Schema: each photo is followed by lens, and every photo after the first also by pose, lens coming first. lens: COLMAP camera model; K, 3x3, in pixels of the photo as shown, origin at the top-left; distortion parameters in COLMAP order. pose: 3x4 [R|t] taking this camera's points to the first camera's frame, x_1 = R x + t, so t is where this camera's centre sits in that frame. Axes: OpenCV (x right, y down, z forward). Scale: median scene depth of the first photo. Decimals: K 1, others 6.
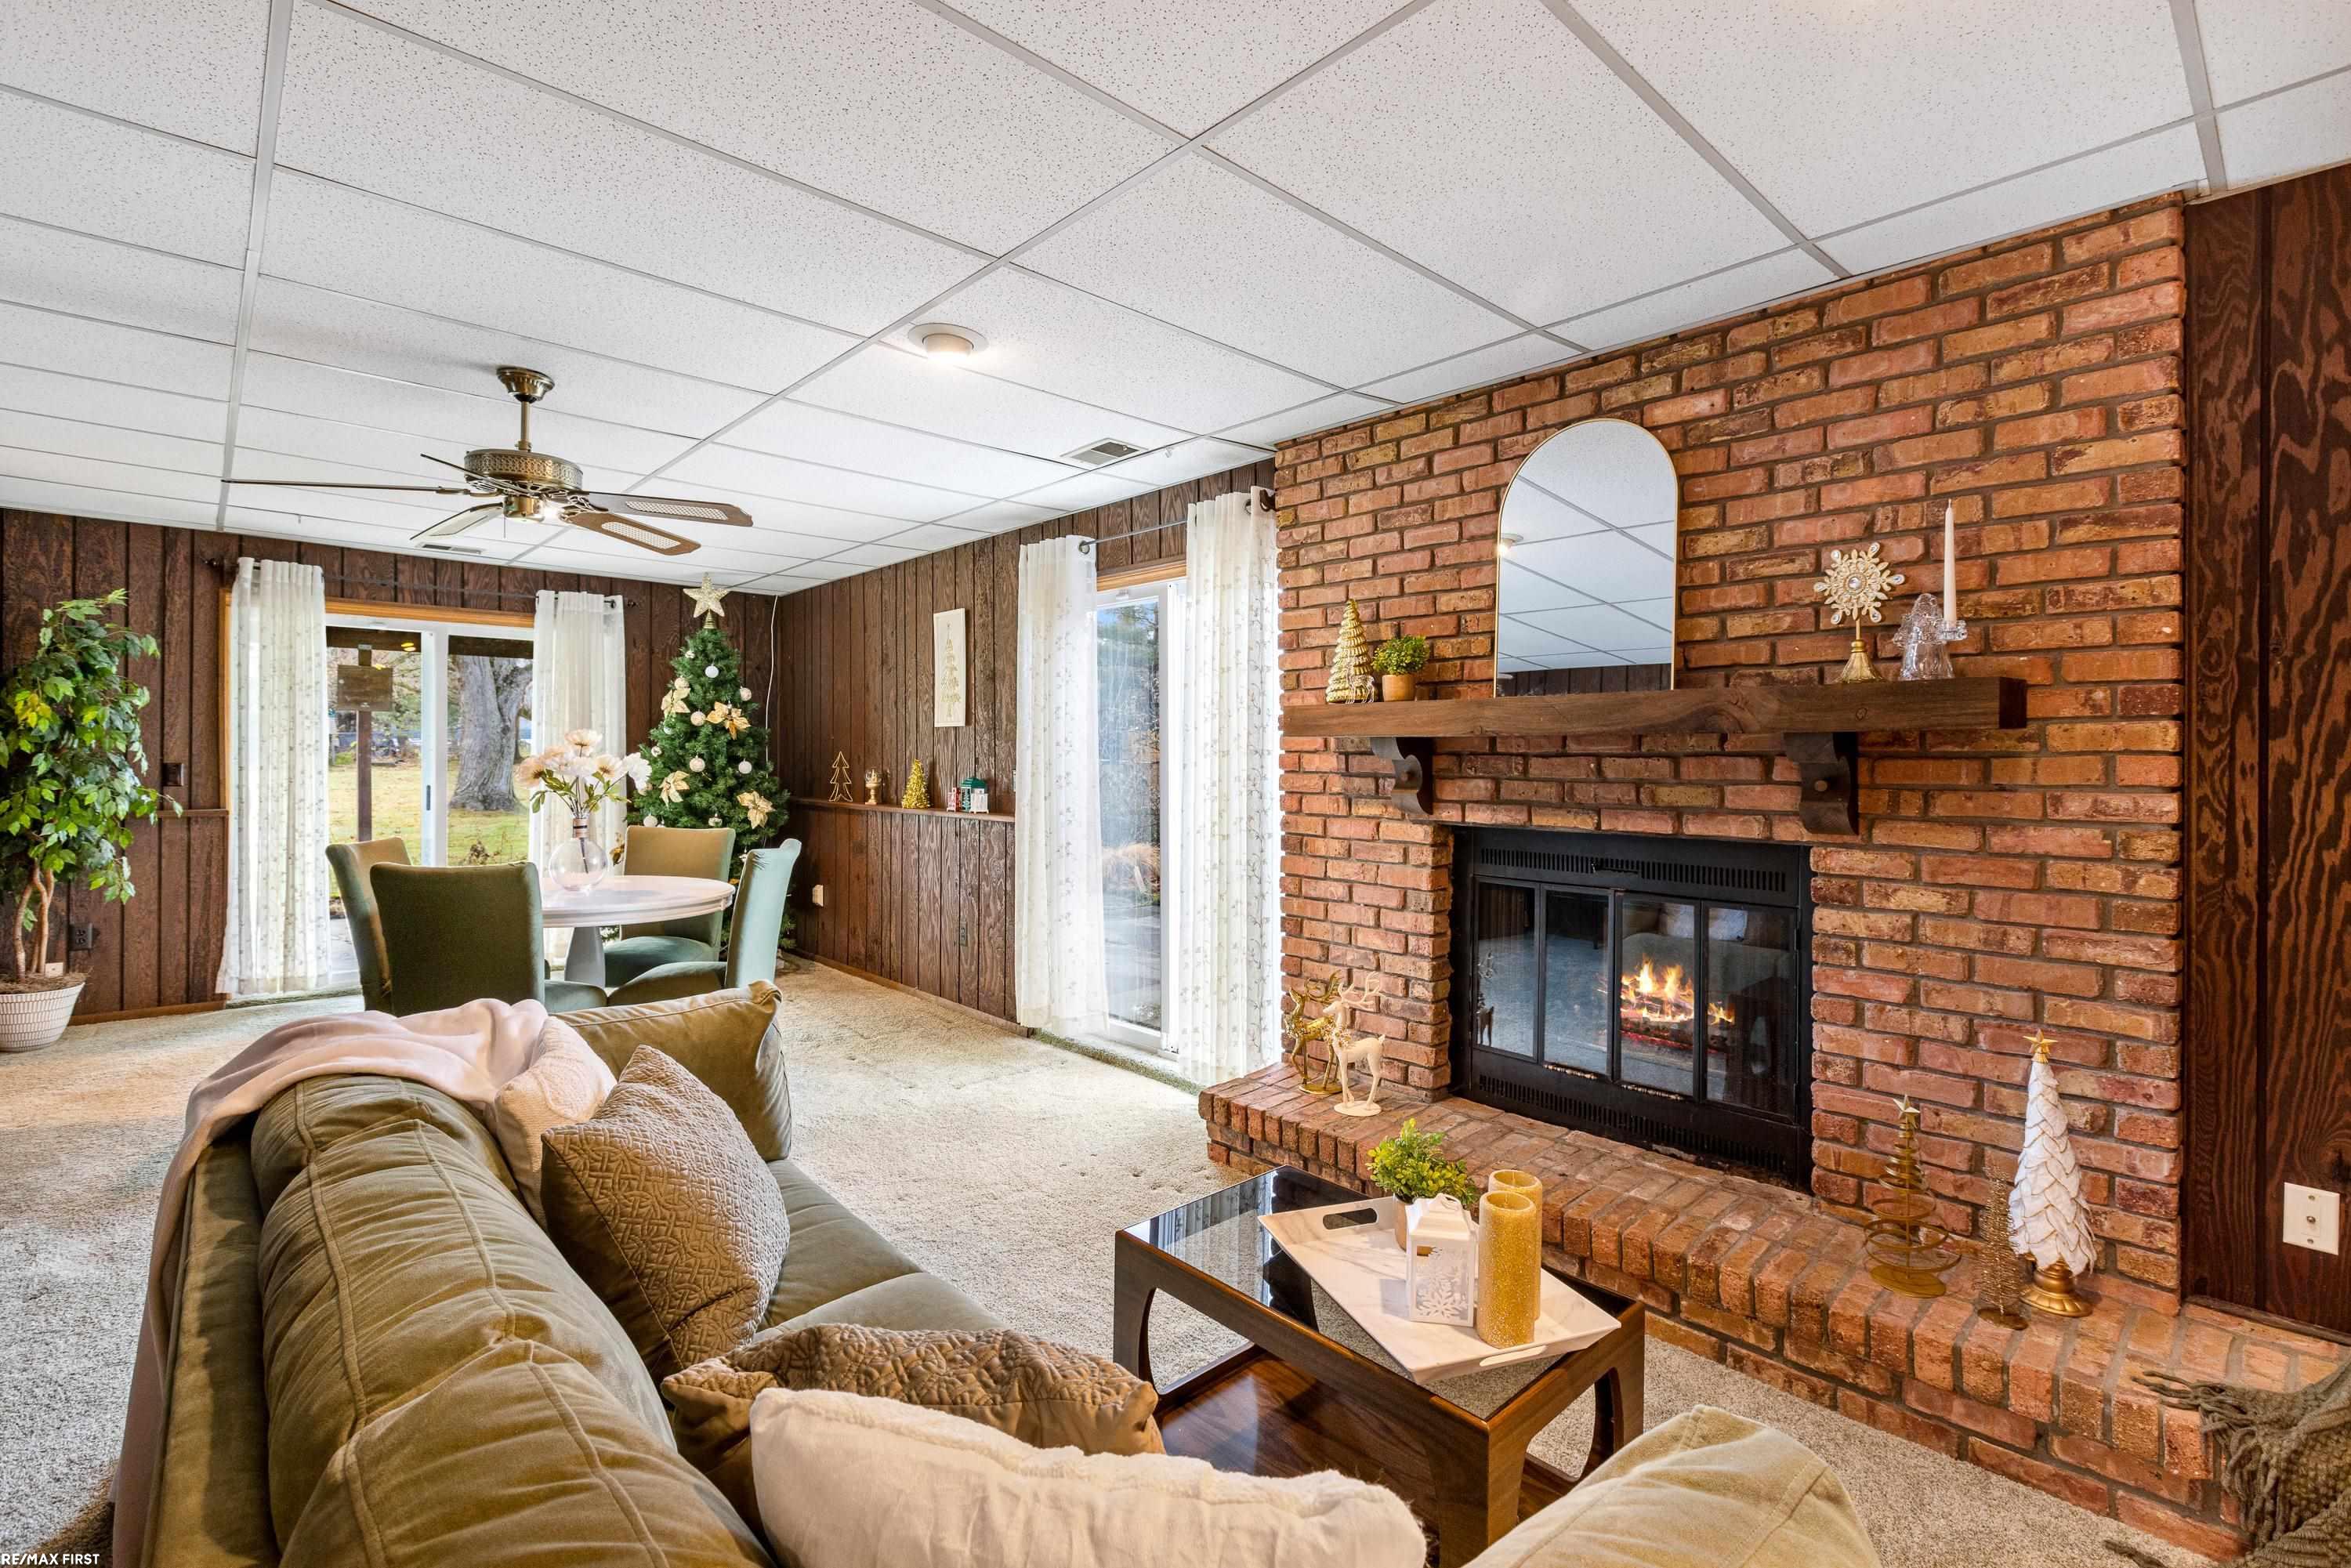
lens RADIAL K [[1058.8, 0, 1168.7], [0, 1058.8, 755.5], [0, 0, 1]] dist [0.002097, -0.001850]
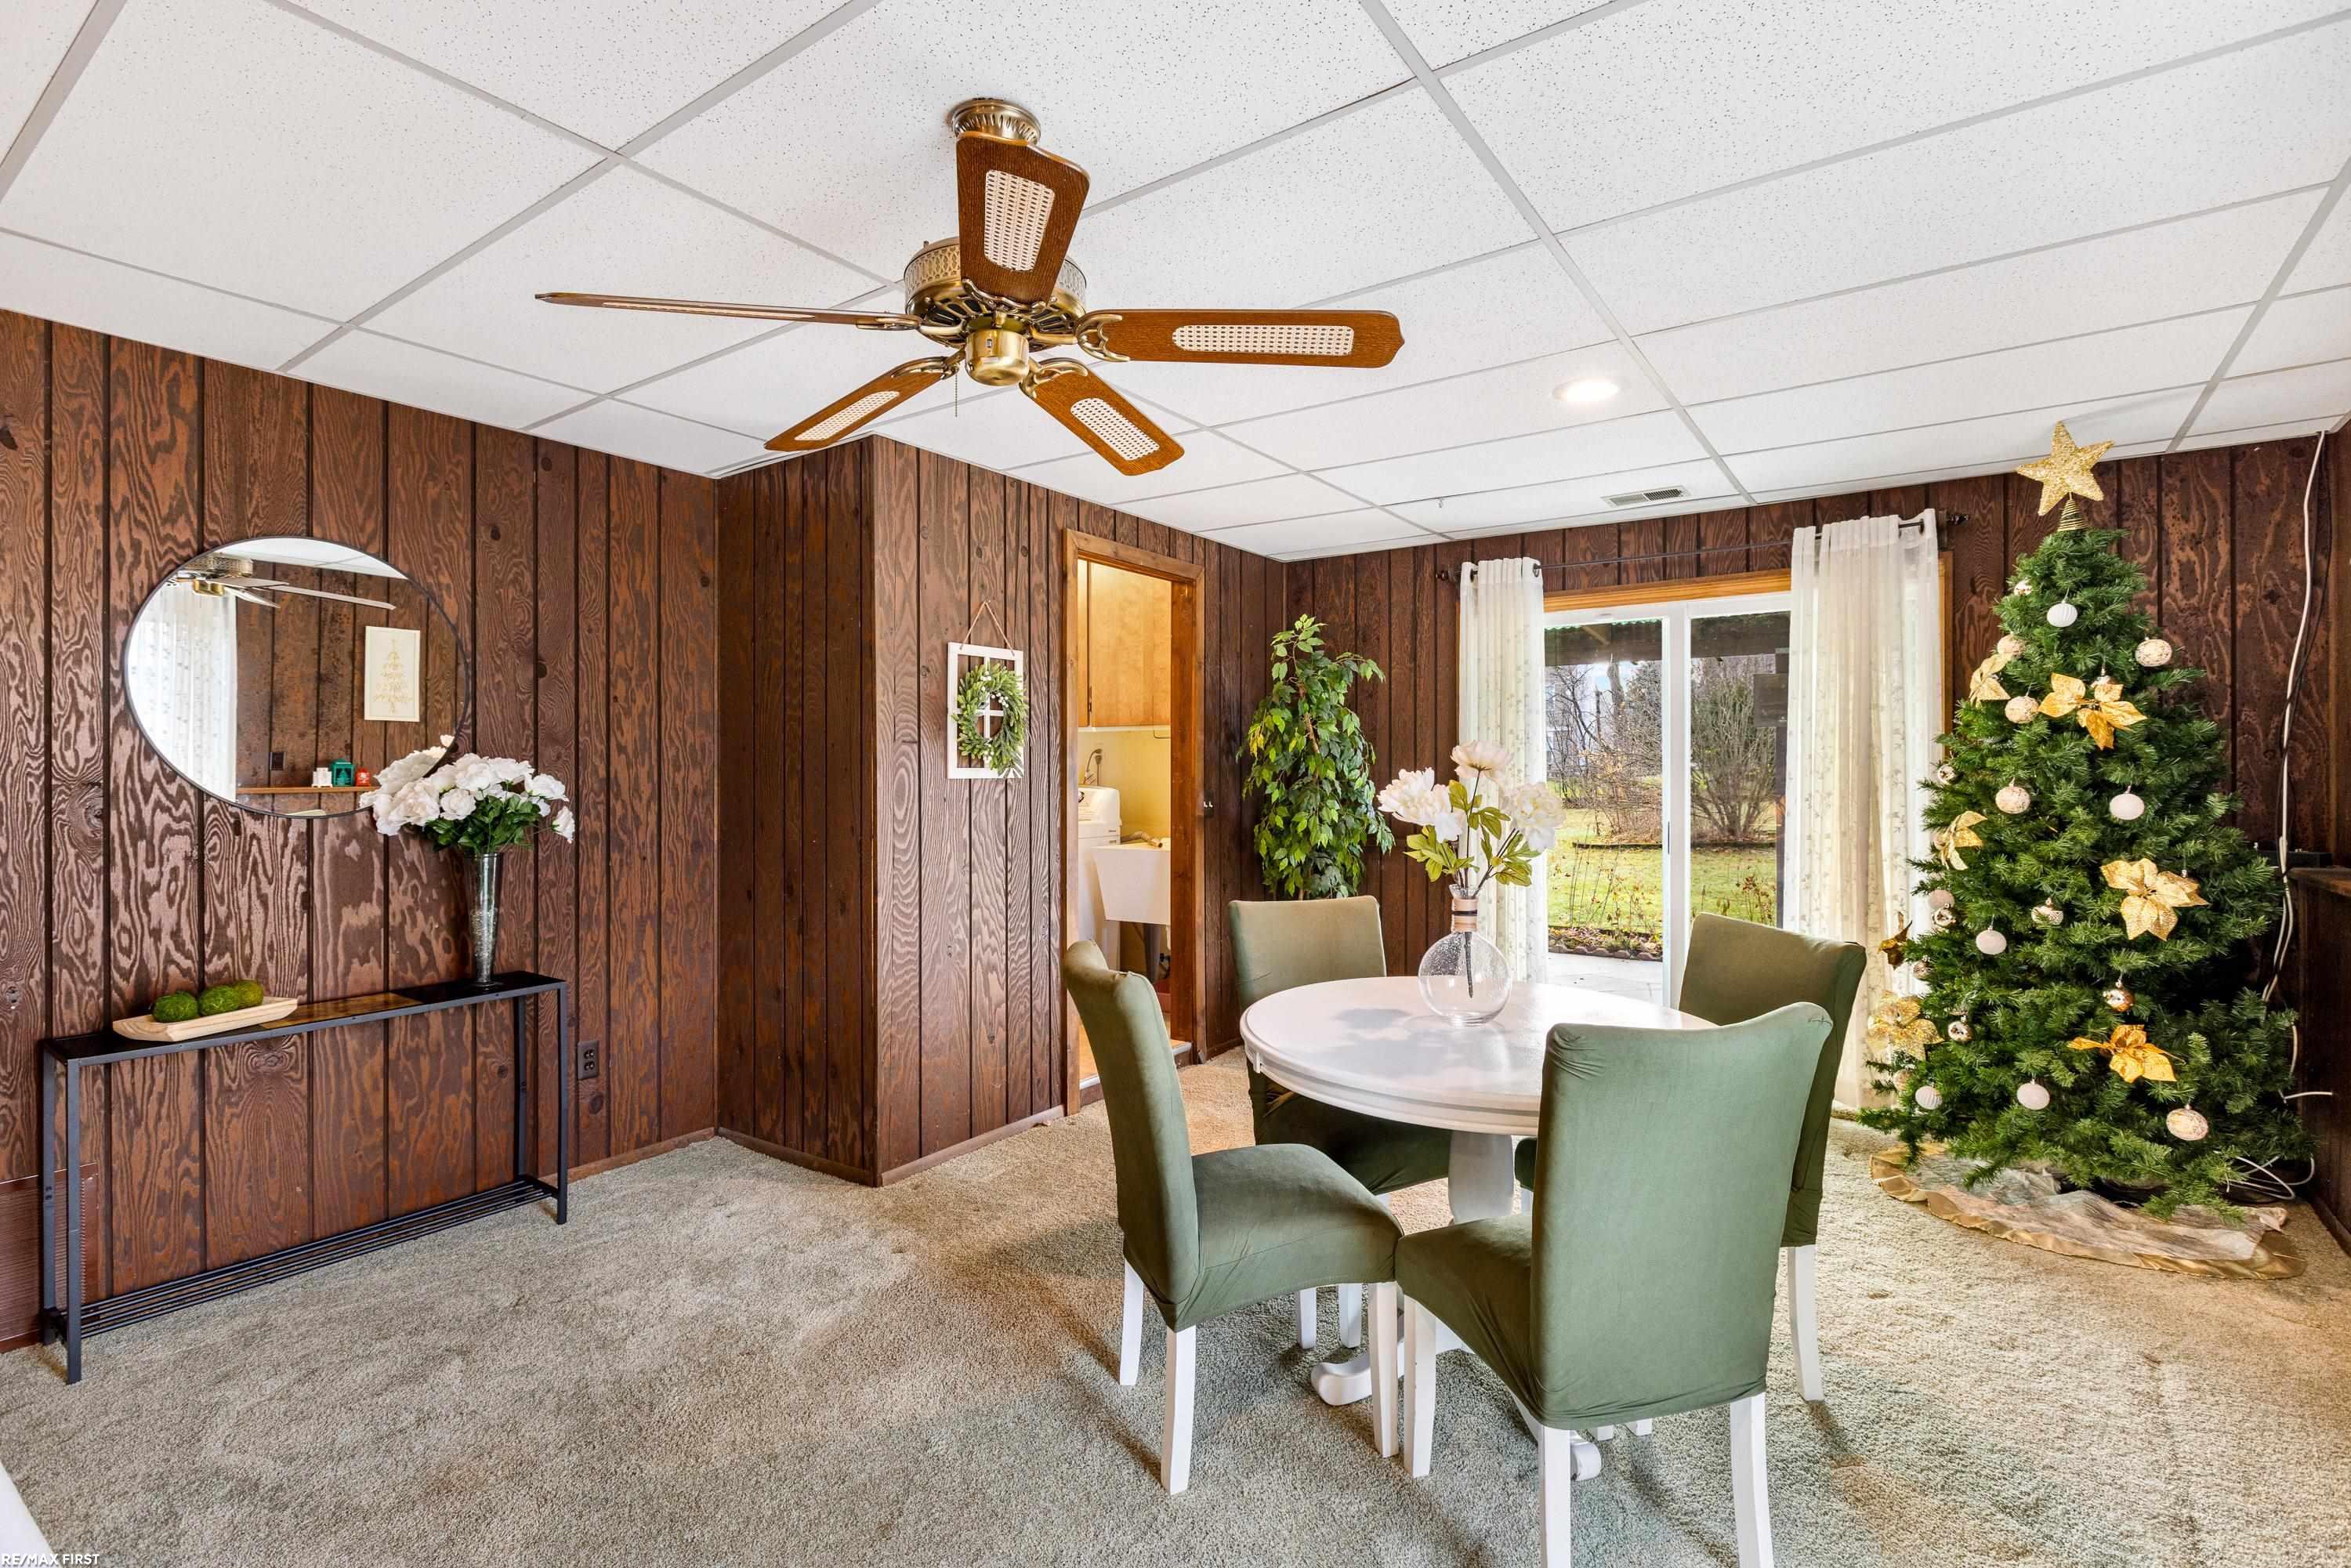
lens RADIAL K [[1097.5, 0, 1162.3], [0, 1097.5, 782.2], [0, 0, 1]] dist [-0.007932, 0.001066]
pose [[0.199517, -0.000612, -0.979894, -0.014225], [0.005788, 0.999983, 0.000554, -0.004120], [0.979877, -0.005783, 0.199518, 0.824771]]
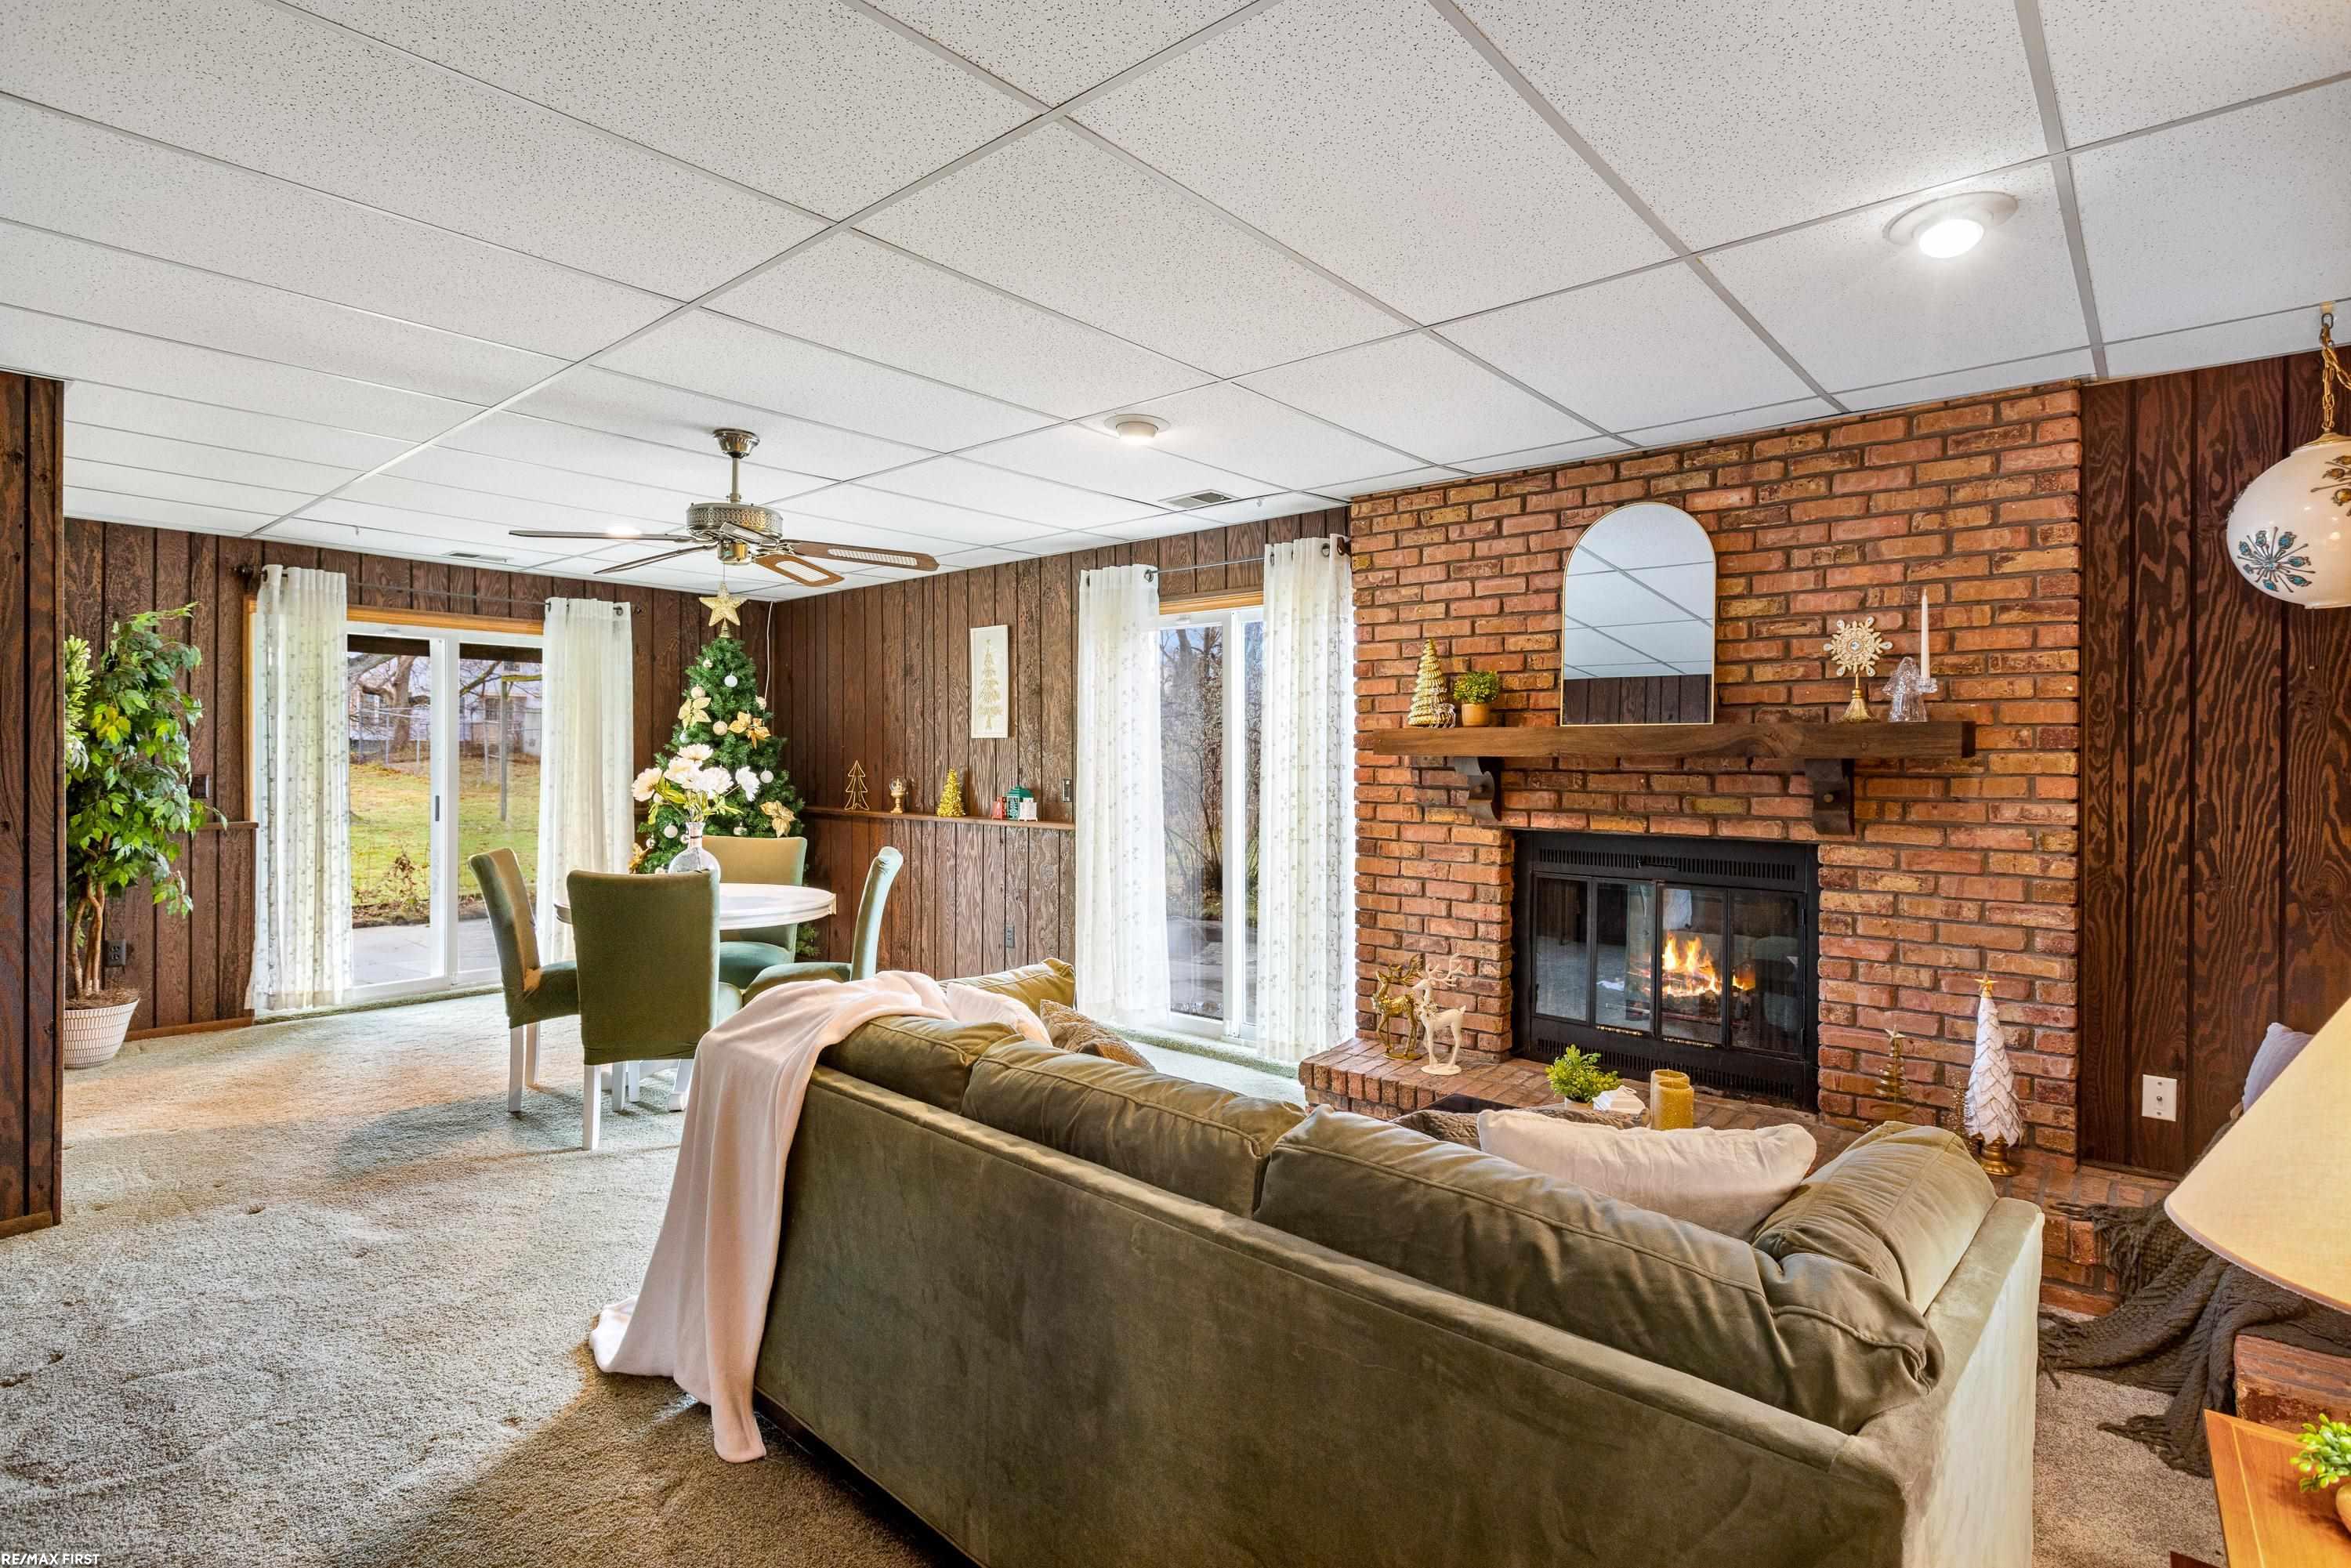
lens RADIAL K [[1154.4, 0, 1171.7], [0, 1154.4, 756.2], [0, 0, 1]] dist [-0.003502, -0.001350]
pose [[0.993597, 0.000243, 0.112978, -0.243516], [-0.000439, 0.999998, 0.001711, -0.017420], [-0.112977, -0.001749, 0.993596, -0.225995]]
